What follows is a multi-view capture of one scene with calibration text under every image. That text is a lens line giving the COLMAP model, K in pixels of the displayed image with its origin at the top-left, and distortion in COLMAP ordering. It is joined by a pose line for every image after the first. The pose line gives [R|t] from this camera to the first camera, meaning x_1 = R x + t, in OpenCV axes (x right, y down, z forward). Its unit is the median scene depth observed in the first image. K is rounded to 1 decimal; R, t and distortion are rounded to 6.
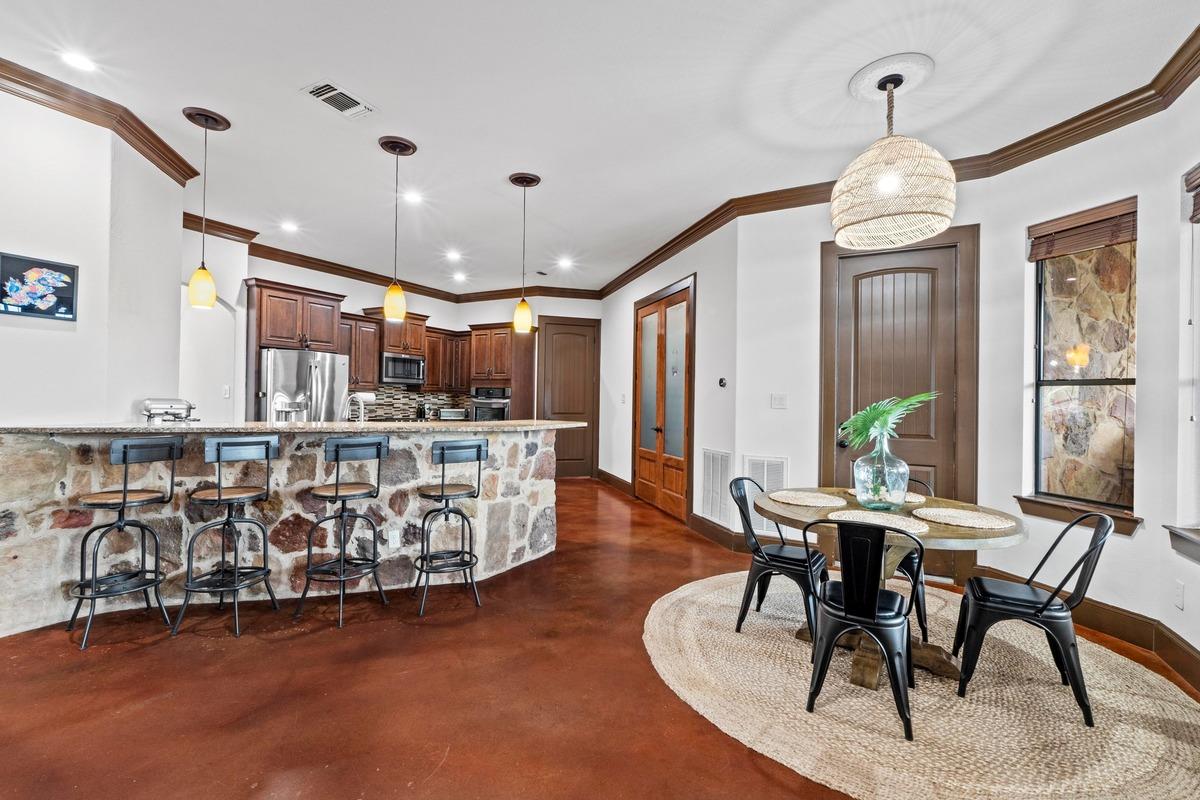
lens RADIAL K [[515.7, 0, 596.0], [0, 515.7, 397.5], [0, 0, 1]] dist [-0.002638, -0.000617]
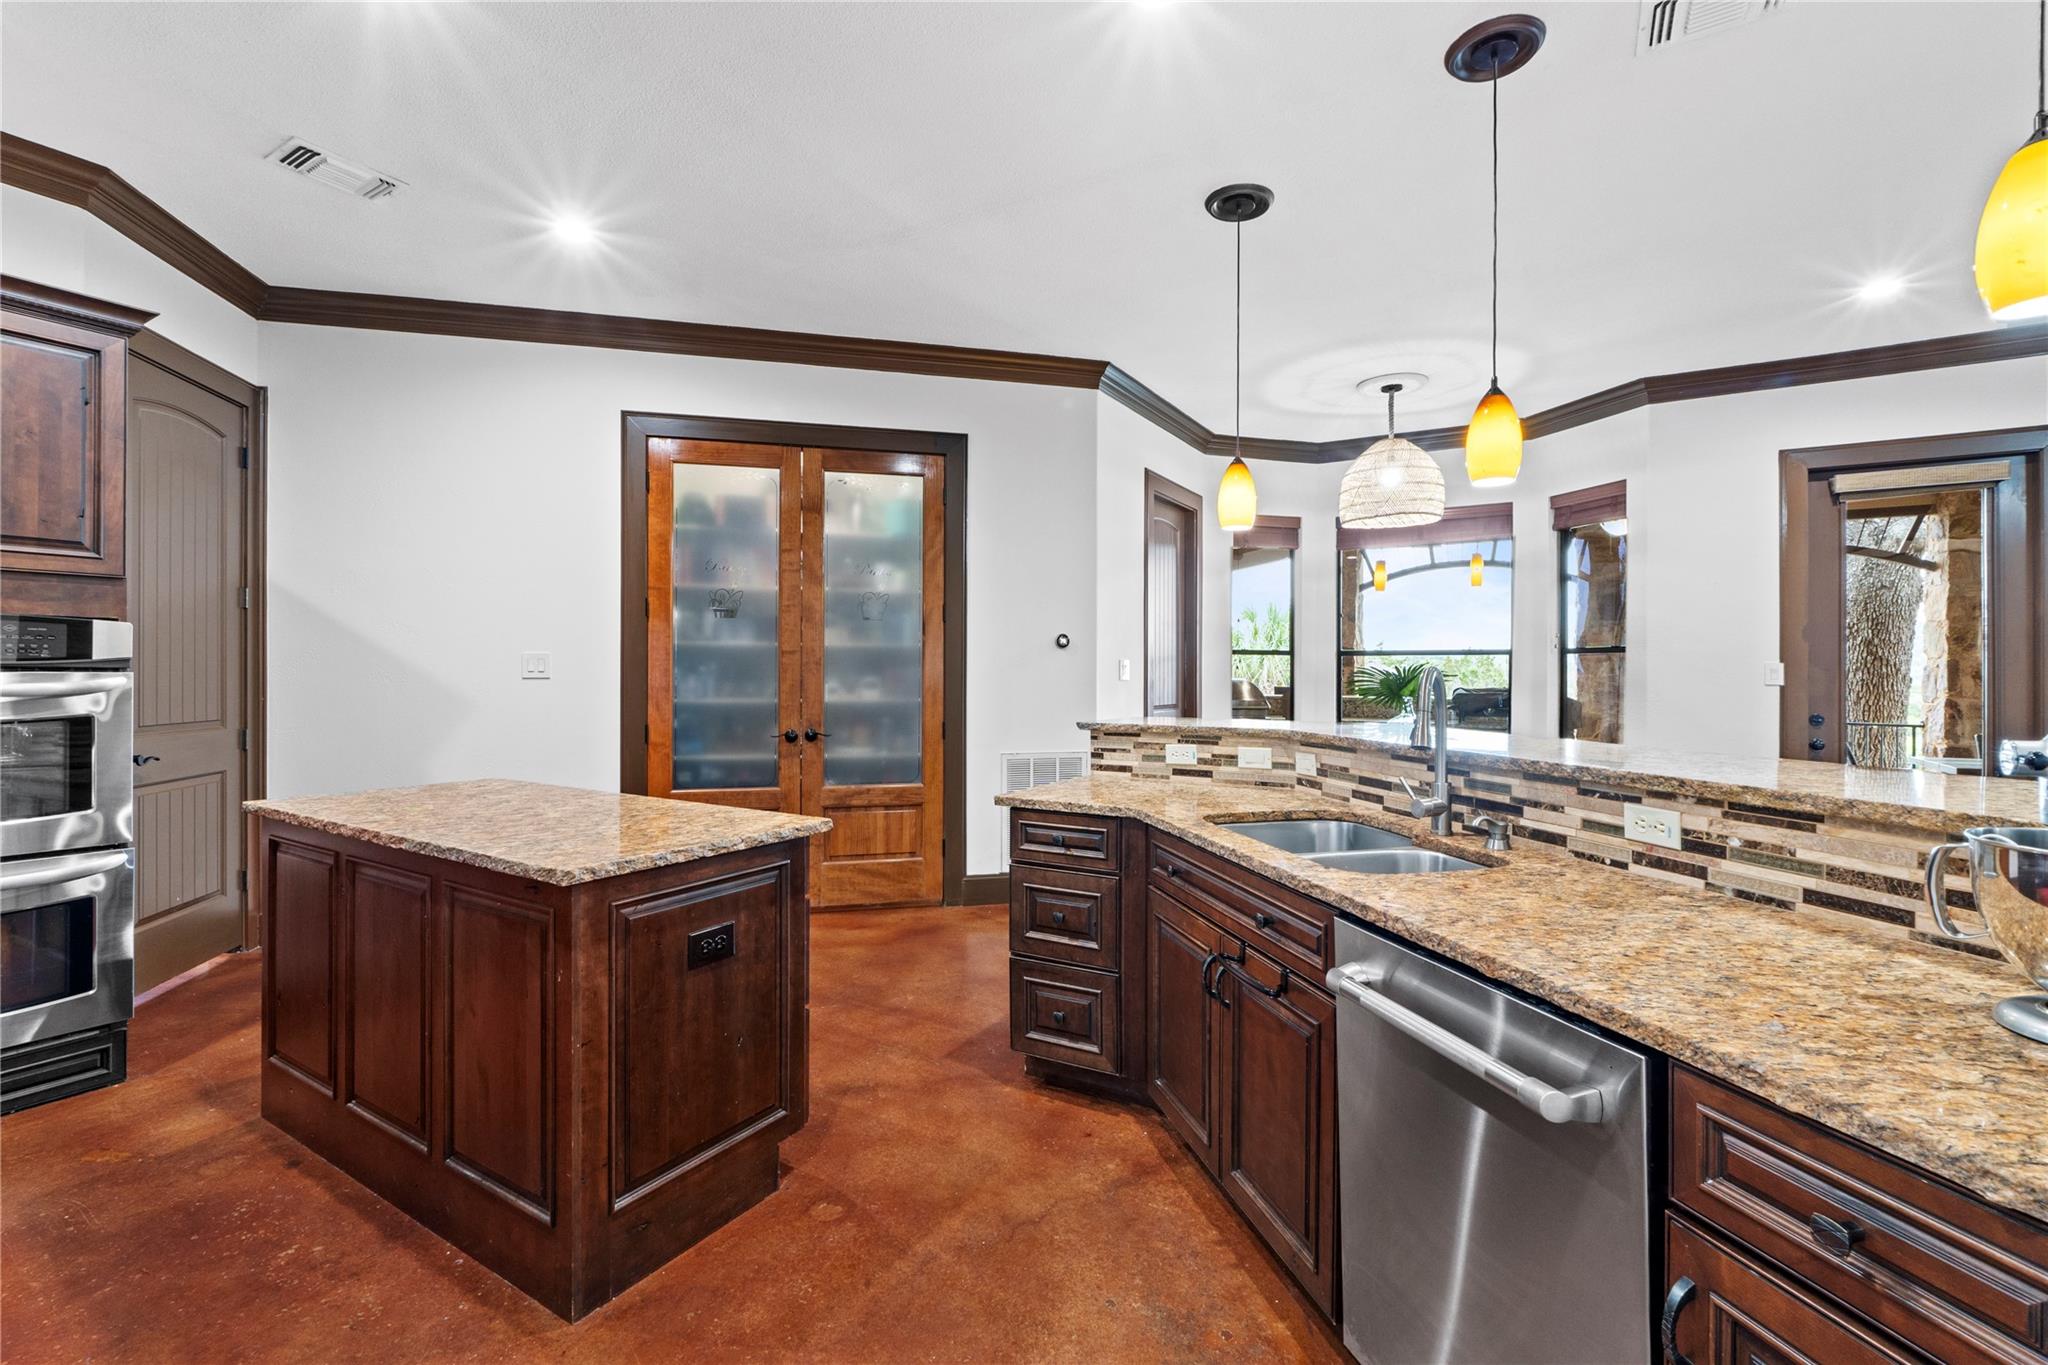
lens RADIAL K [[880.1, 0, 1017.2], [0, 880.1, 678.3], [0, 0, 1]] dist [-0.002638, -0.000617]
pose [[0.047091, -0.023346, 0.998618, -0.941055], [-0.006166, 0.999701, 0.023663, -0.011227], [-0.998872, -0.007271, 0.046933, 1.165032]]
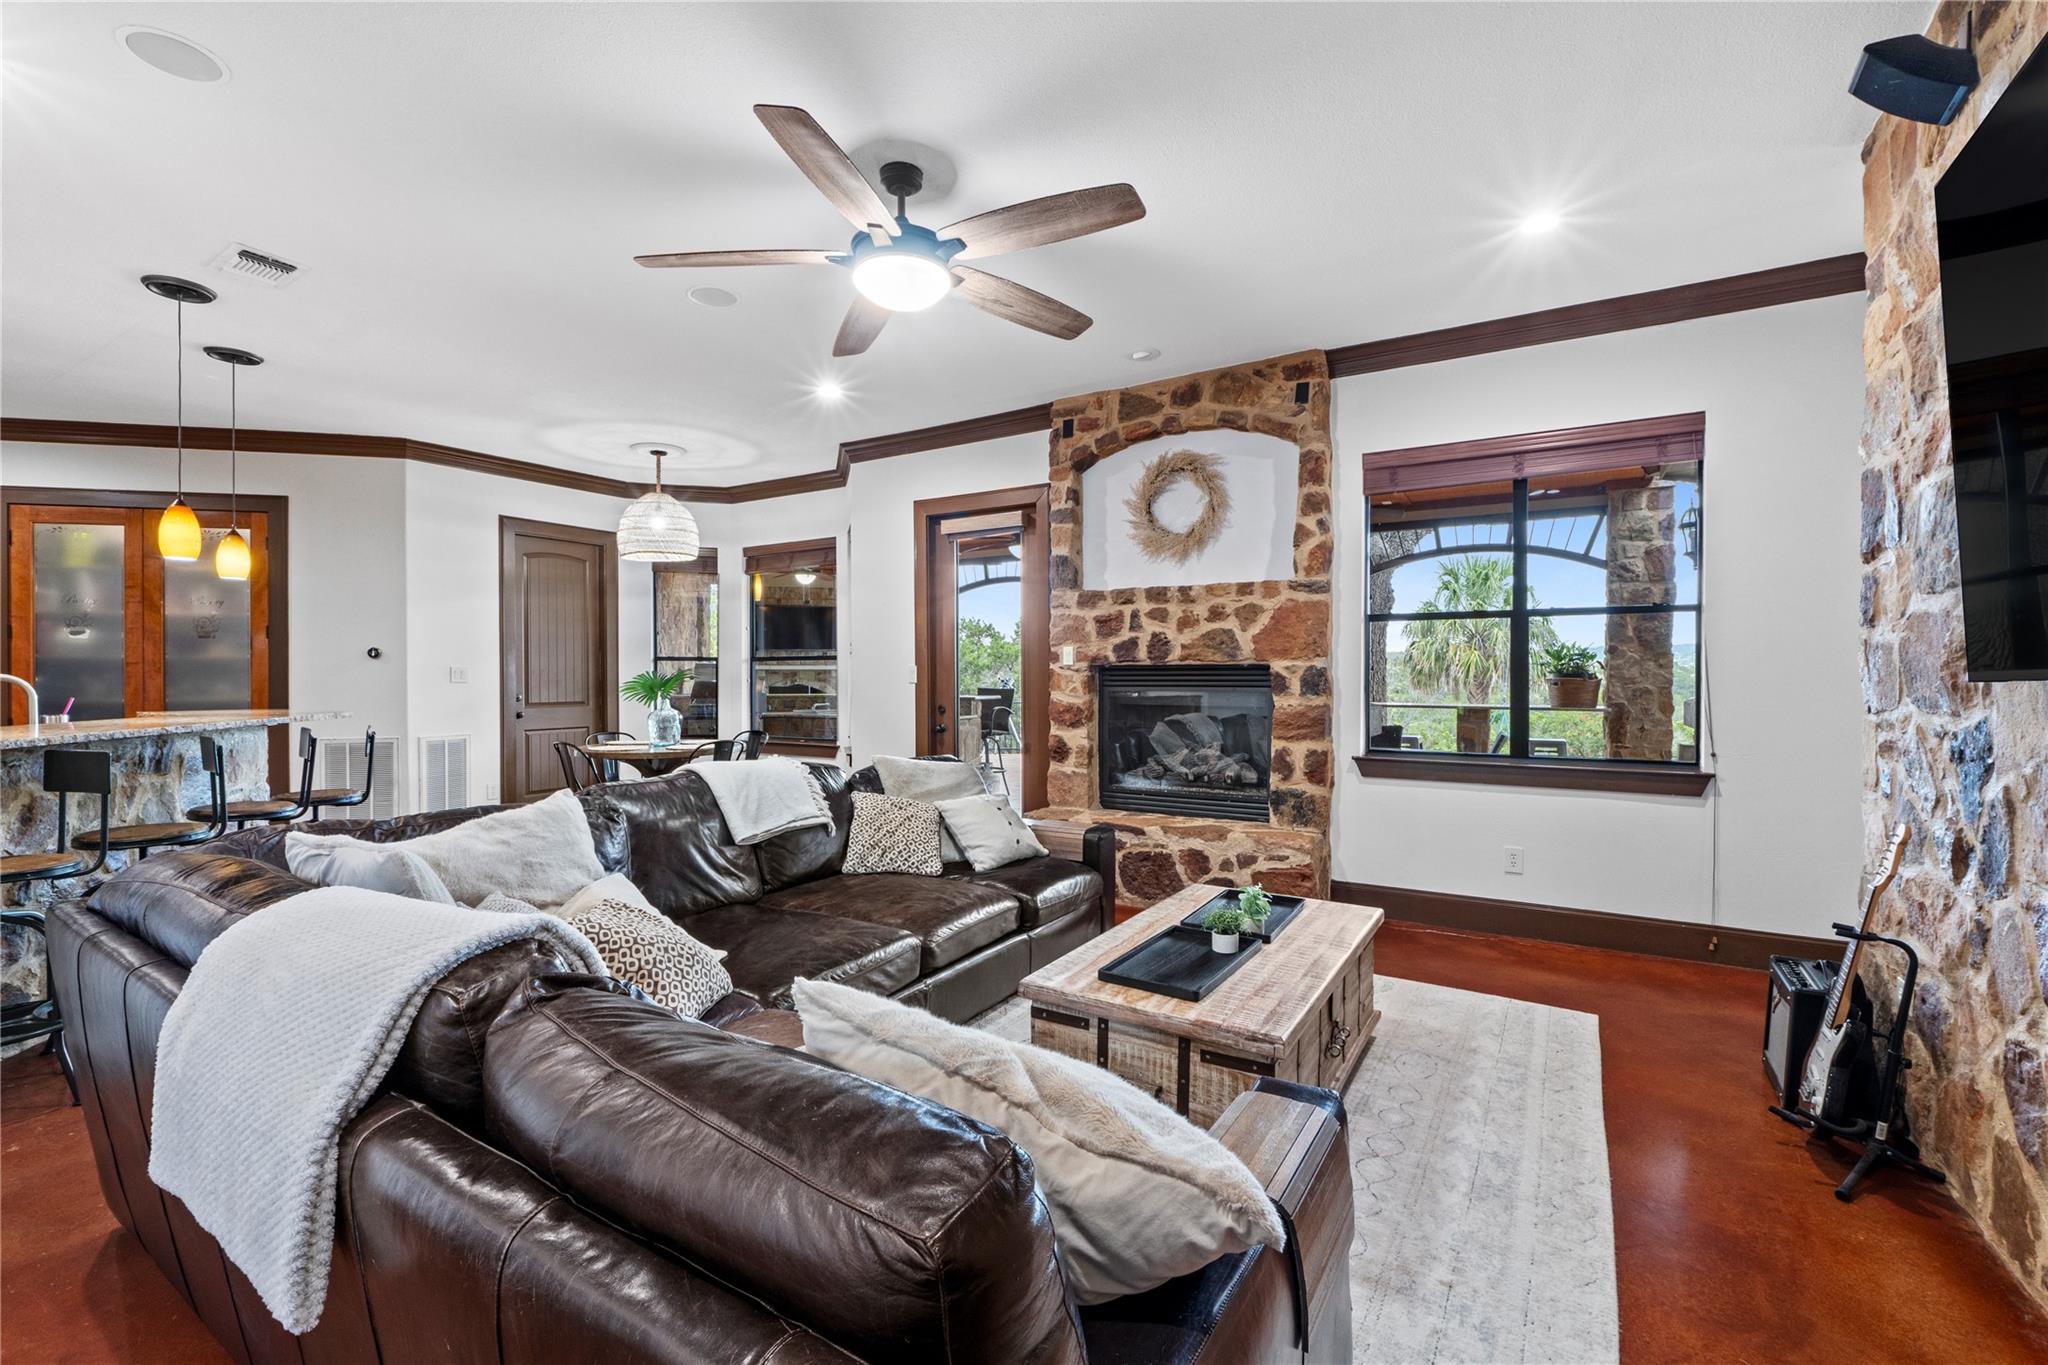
lens RADIAL K [[880.1, 0, 1017.2], [0, 880.1, 678.3], [0, 0, 1]] dist [-0.002638, -0.000617]
pose [[0.054590, -0.019458, 0.998319, -1.245395], [0.001352, 0.999811, 0.019413, -0.016920], [-0.998508, 0.000290, 0.054606, -0.091988]]
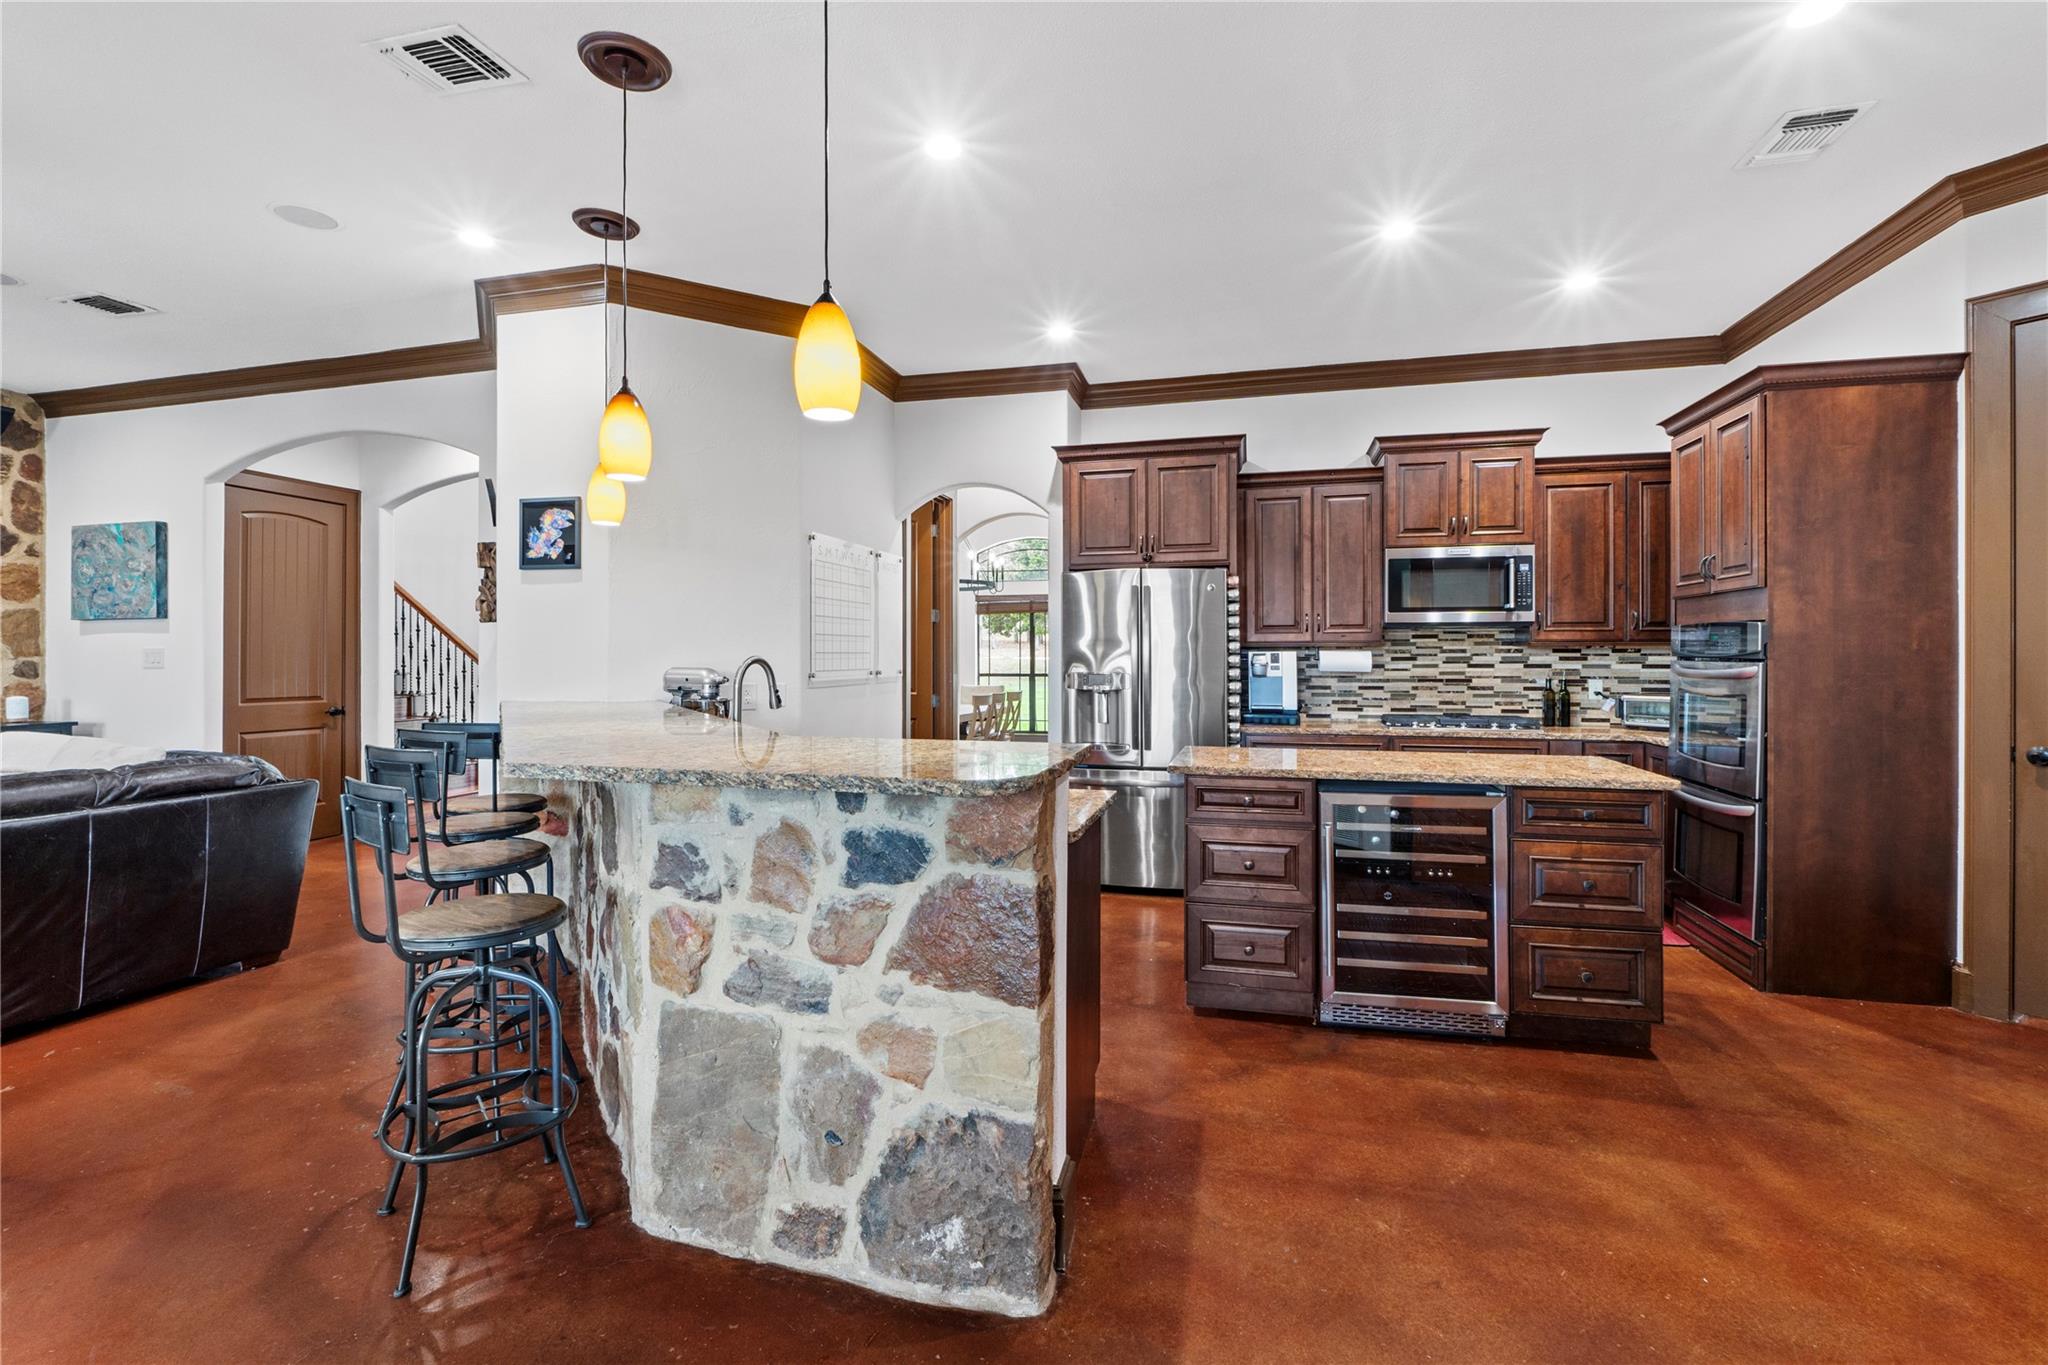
lens RADIAL K [[890.4, 0, 1020.2], [0, 890.4, 659.2], [0, 0, 1]] dist [-0.003135, 0.000031]
pose [[0.242075, -0.013096, -0.970169, 0.335151], [0.007078, 0.999906, -0.011731, 0.006770], [0.970232, -0.004027, 0.242145, 0.984460]]
